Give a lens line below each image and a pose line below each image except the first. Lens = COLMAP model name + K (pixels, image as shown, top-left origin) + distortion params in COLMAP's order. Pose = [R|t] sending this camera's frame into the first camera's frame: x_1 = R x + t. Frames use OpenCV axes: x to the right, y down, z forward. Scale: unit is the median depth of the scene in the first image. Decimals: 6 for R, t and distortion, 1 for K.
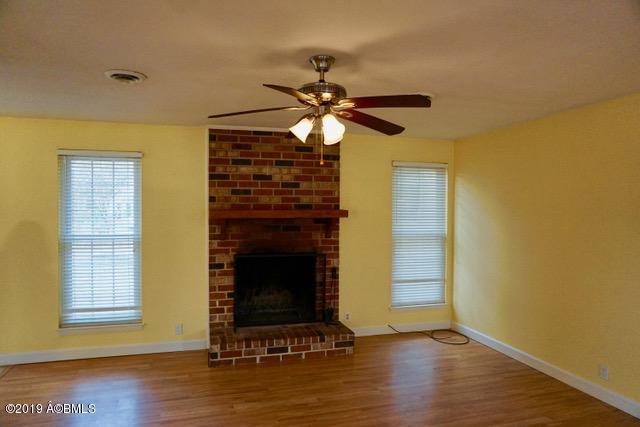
lens RADIAL K [[428.5, 0, 319.9], [0, 428.5, 213.6], [0, 0, 1]] dist [-0.046466, 0.025653]
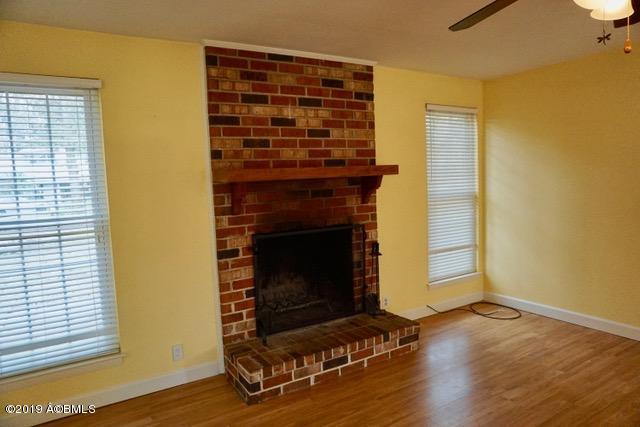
lens RADIAL K [[428.5, 0, 319.0], [0, 428.5, 212.7], [0, 0, 1]] dist [-0.046466, 0.025653]
pose [[0.960087, -0.063968, 0.272287, -0.278413], [0.046371, 0.996427, 0.070587, 0.016448], [-0.275830, -0.055143, 0.959623, 0.306073]]
